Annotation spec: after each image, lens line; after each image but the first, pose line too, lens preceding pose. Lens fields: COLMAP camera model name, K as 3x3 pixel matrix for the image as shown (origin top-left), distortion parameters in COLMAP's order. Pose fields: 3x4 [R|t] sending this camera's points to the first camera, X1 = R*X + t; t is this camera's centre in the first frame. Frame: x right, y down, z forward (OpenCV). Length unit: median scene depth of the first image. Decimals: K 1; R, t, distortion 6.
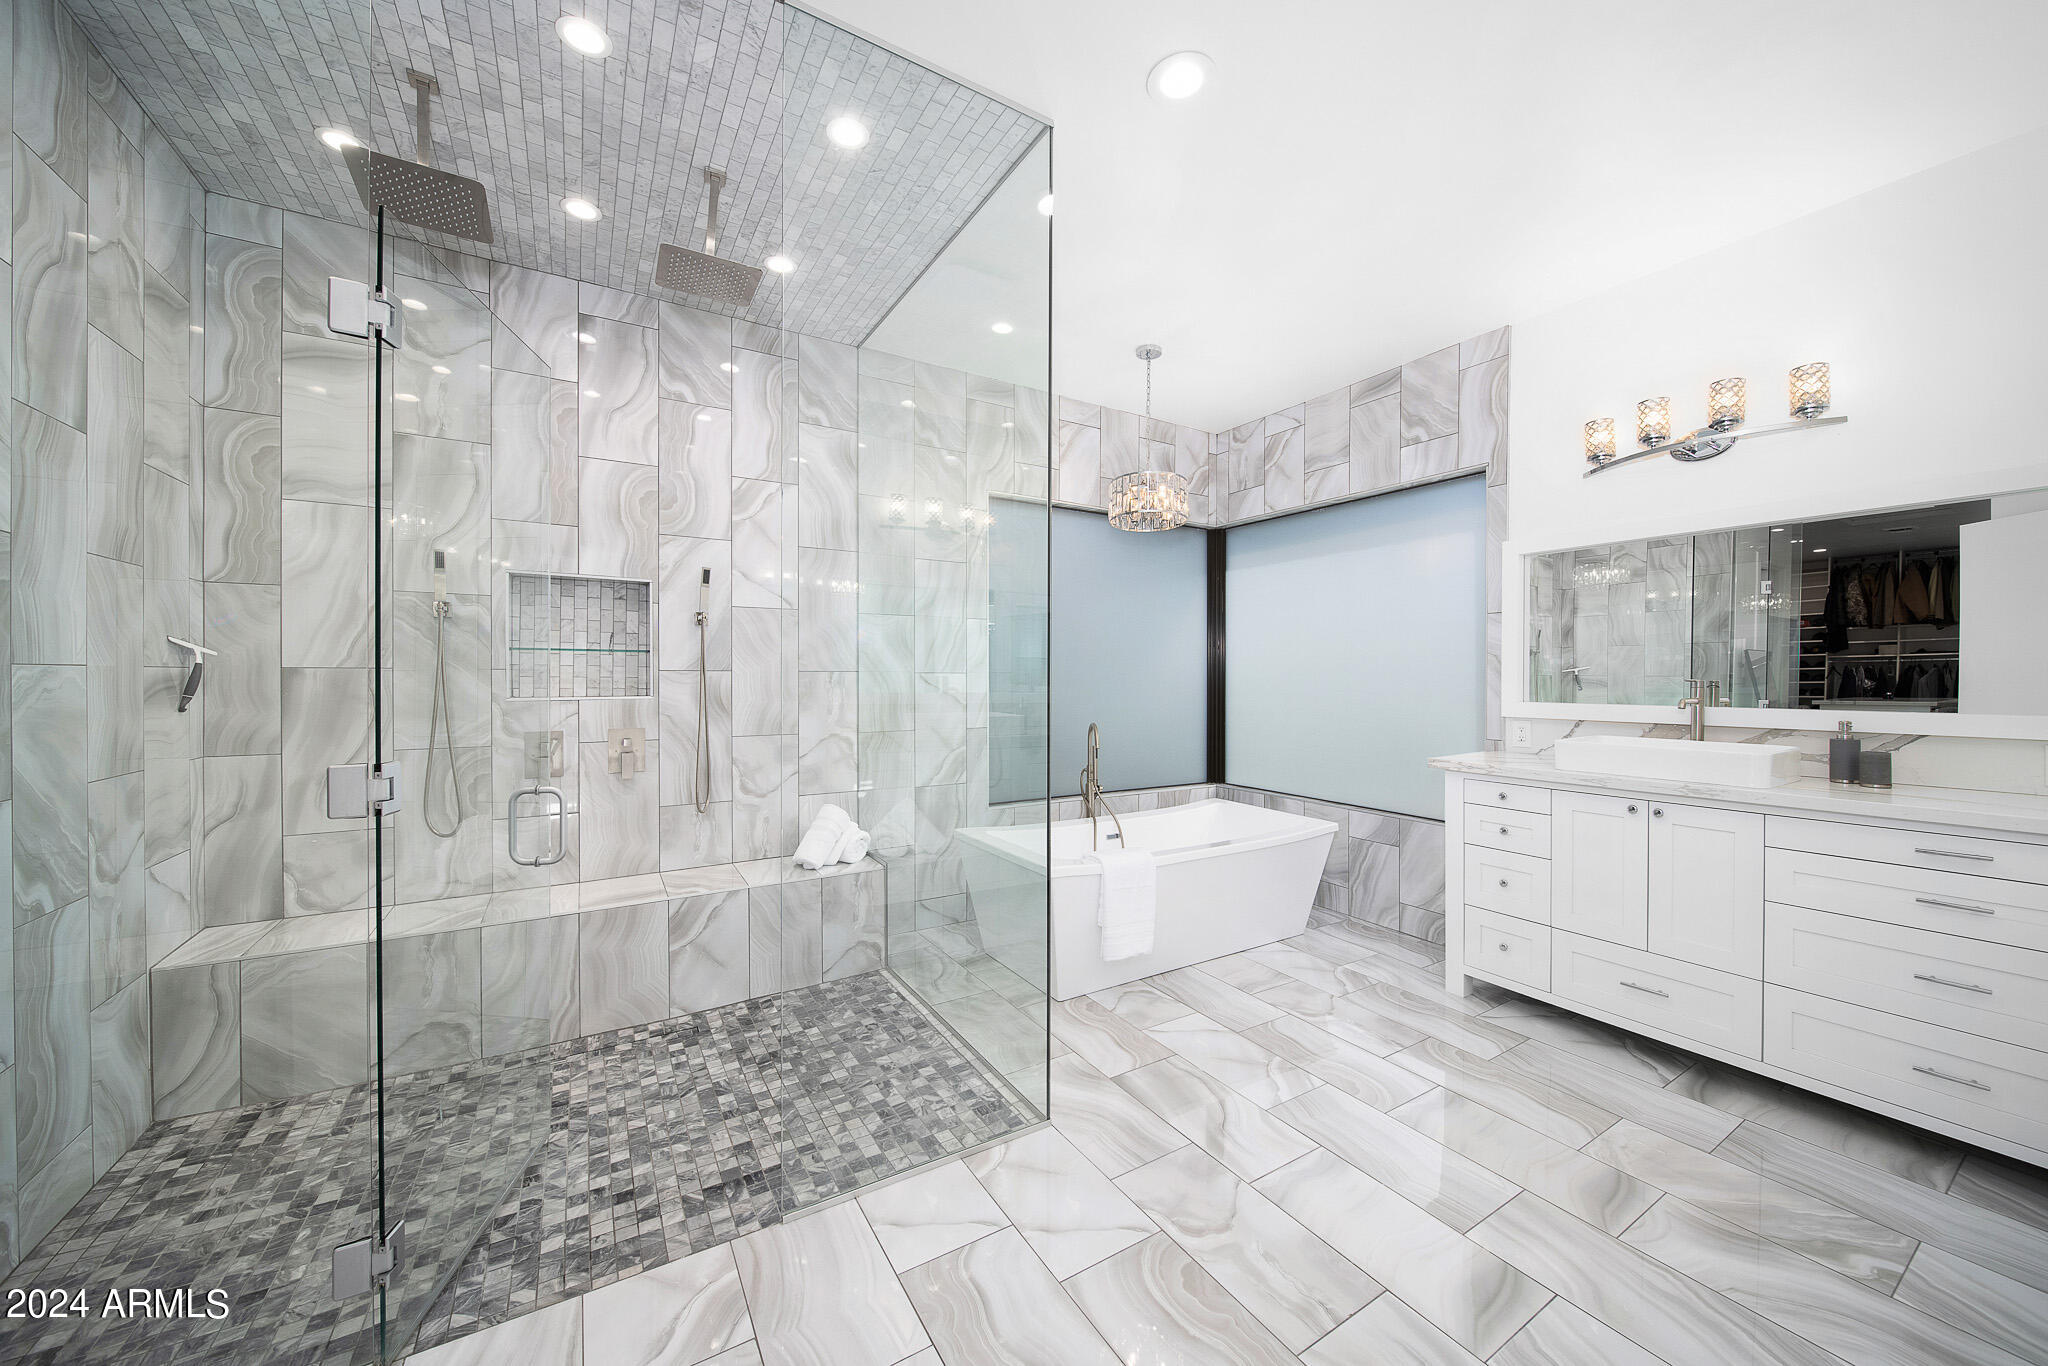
lens RADIAL K [[712.3, 0, 1019.7], [0, 712.3, 682.1], [0, 0, 1]] dist [-0.001497, -0.000307]
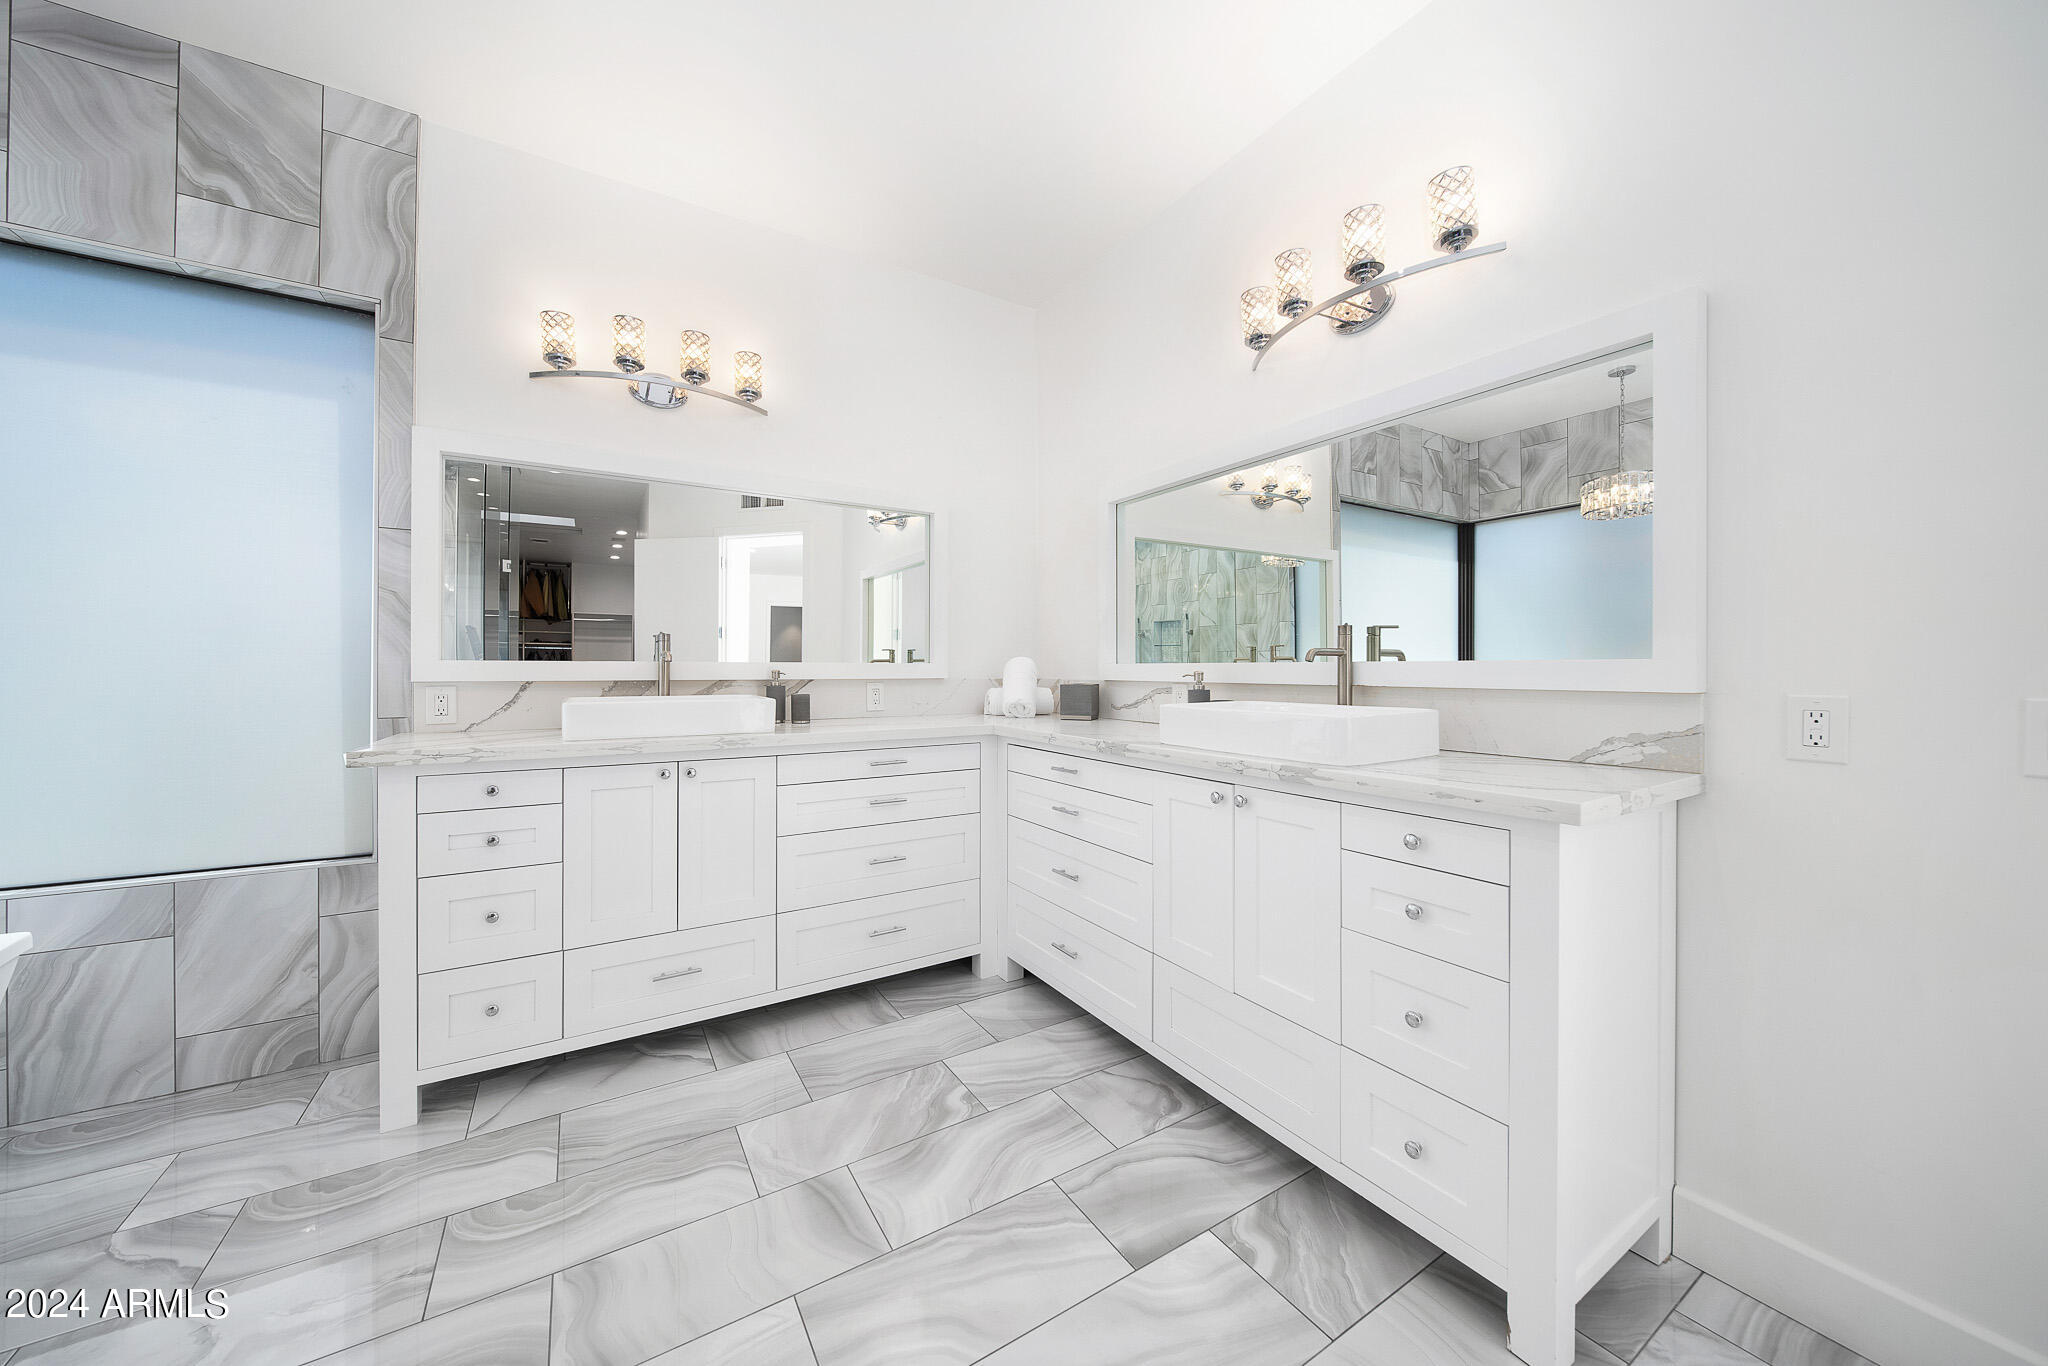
lens RADIAL K [[712.3, 0, 1023.9], [0, 712.3, 672.9], [0, 0, 1]] dist [-0.001497, -0.000307]
pose [[-0.013855, 0.000360, 0.999904, -0.012660], [0.003096, 0.999995, -0.000317, 0.046040], [-0.999899, 0.003092, -0.013856, 0.466744]]
